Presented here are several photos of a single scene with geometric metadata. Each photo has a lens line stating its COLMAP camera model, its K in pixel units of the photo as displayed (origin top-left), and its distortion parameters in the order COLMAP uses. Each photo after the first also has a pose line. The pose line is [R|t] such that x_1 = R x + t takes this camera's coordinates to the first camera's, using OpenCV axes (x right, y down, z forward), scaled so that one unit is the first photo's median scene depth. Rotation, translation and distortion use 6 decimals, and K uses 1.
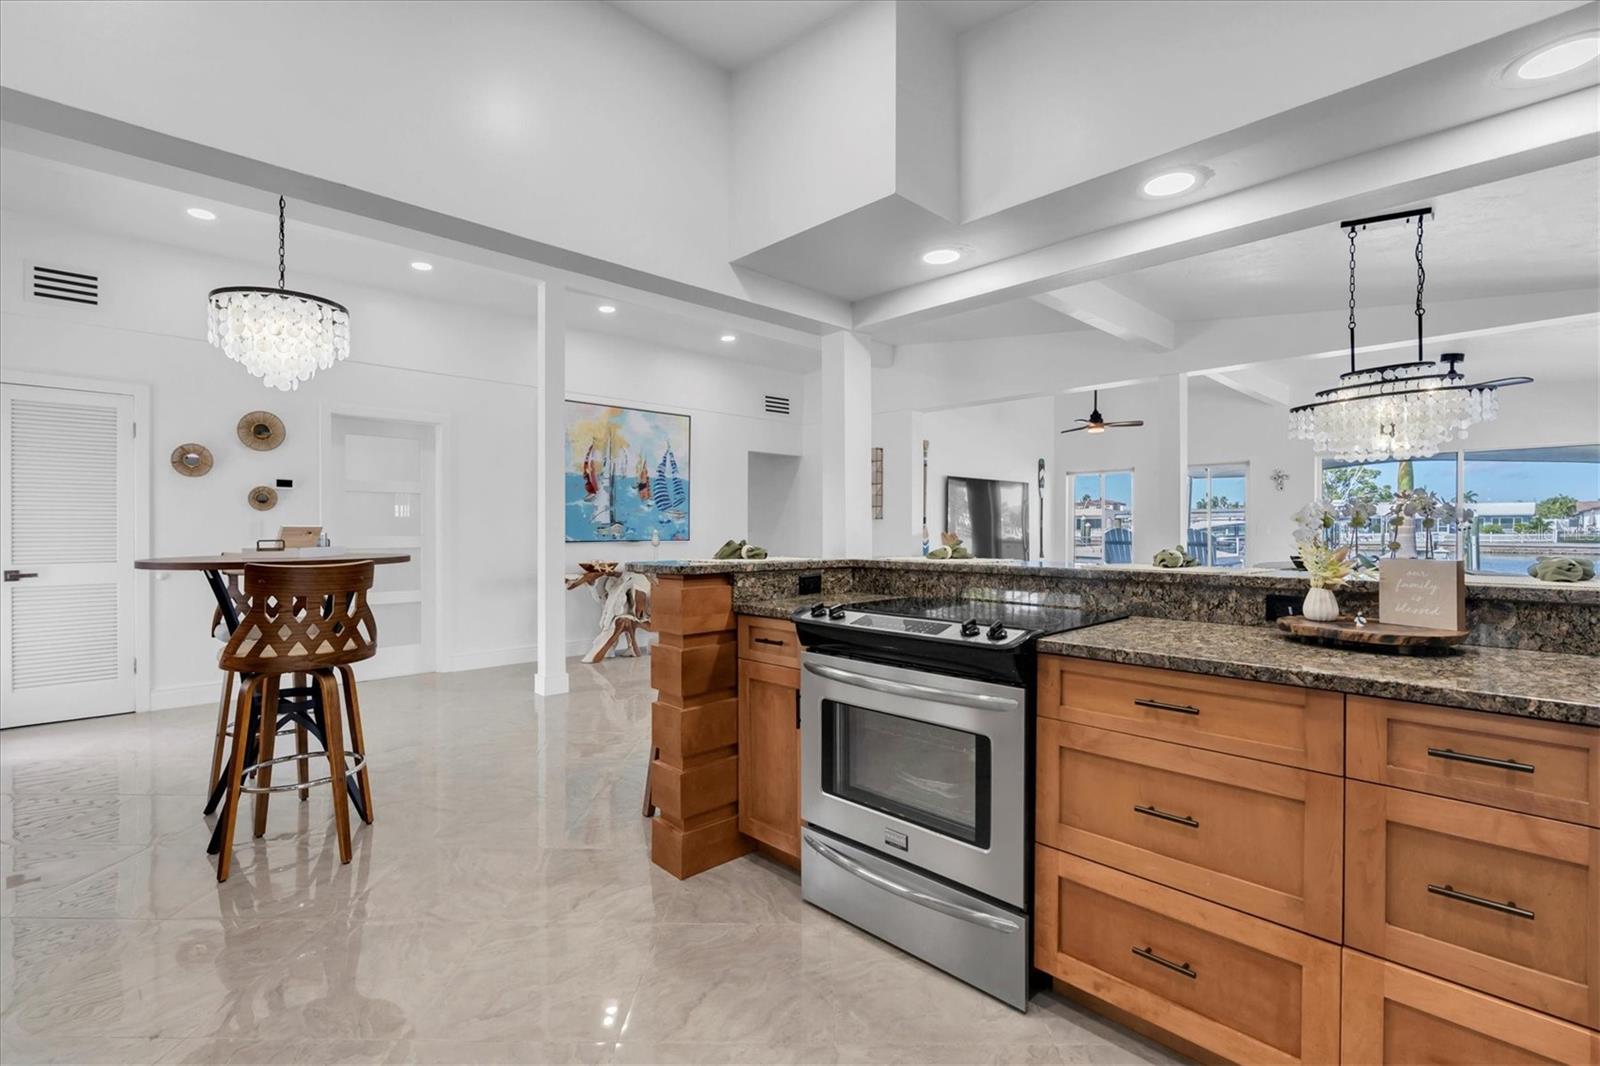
lens RADIAL K [[714.5, 0, 797.5], [0, 714.5, 537.0], [0, 0, 1]] dist [-0.000107, 0.000316]
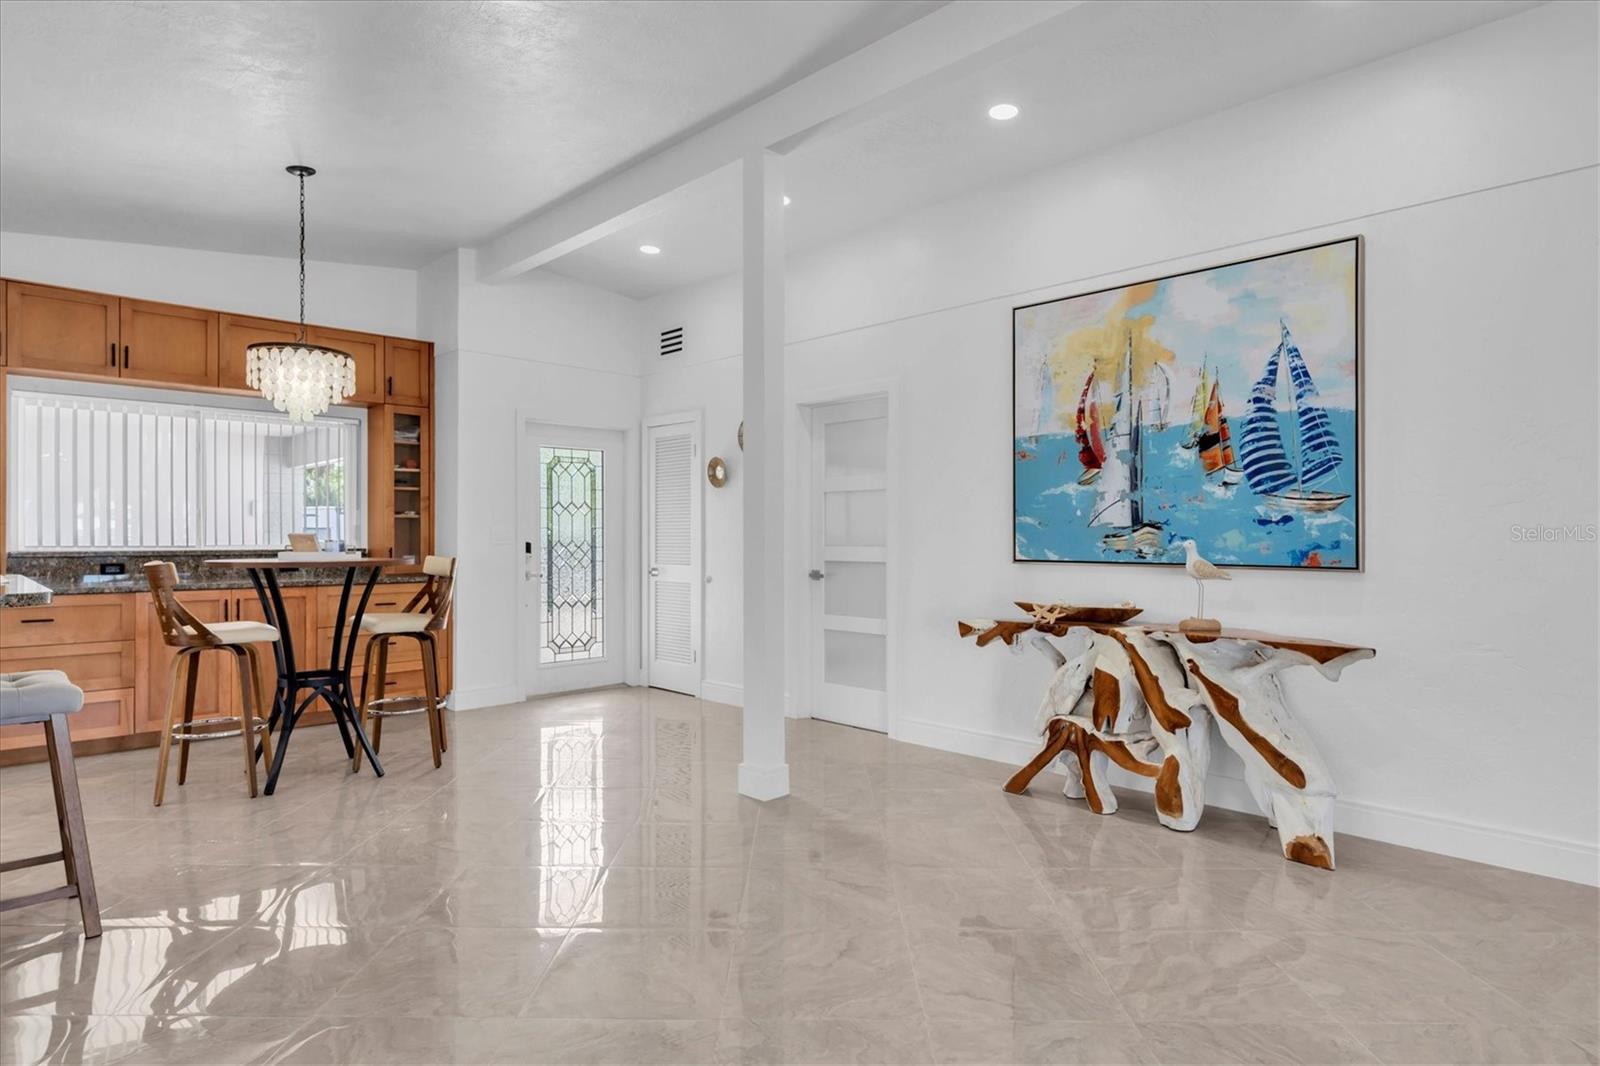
lens RADIAL K [[905.5, 0, 798.4], [0, 905.5, 539.7], [0, 0, 1]] dist [-0.000282, 0.000481]
pose [[0.008958, 0.002831, -0.999956, 0.347768], [-0.013356, 0.999907, 0.002712, -0.008790], [0.999871, 0.013332, 0.008995, 0.764074]]
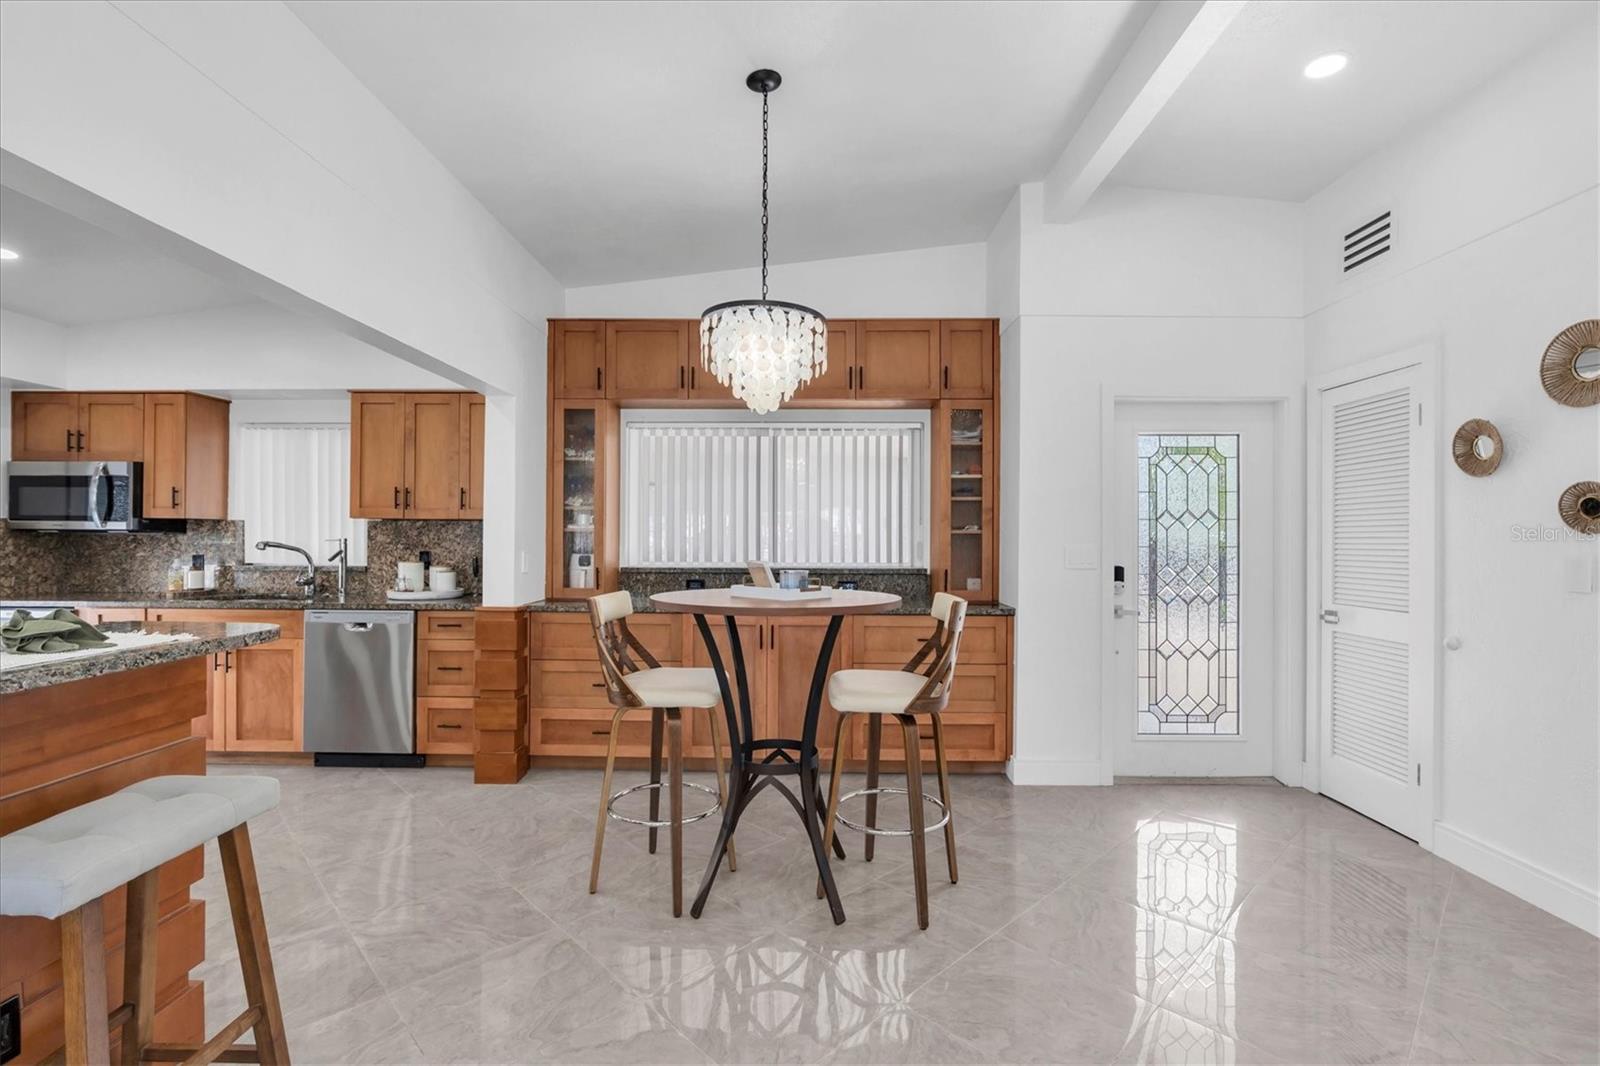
lens RADIAL K [[714.5, 0, 797.5], [0, 714.5, 537.0], [0, 0, 1]] dist [-0.000107, 0.000316]
pose [[-0.701721, -0.006617, -0.712421, -0.040408], [-0.015458, 0.999863, 0.005939, -0.021681], [0.712284, 0.015180, -0.701727, 0.697837]]
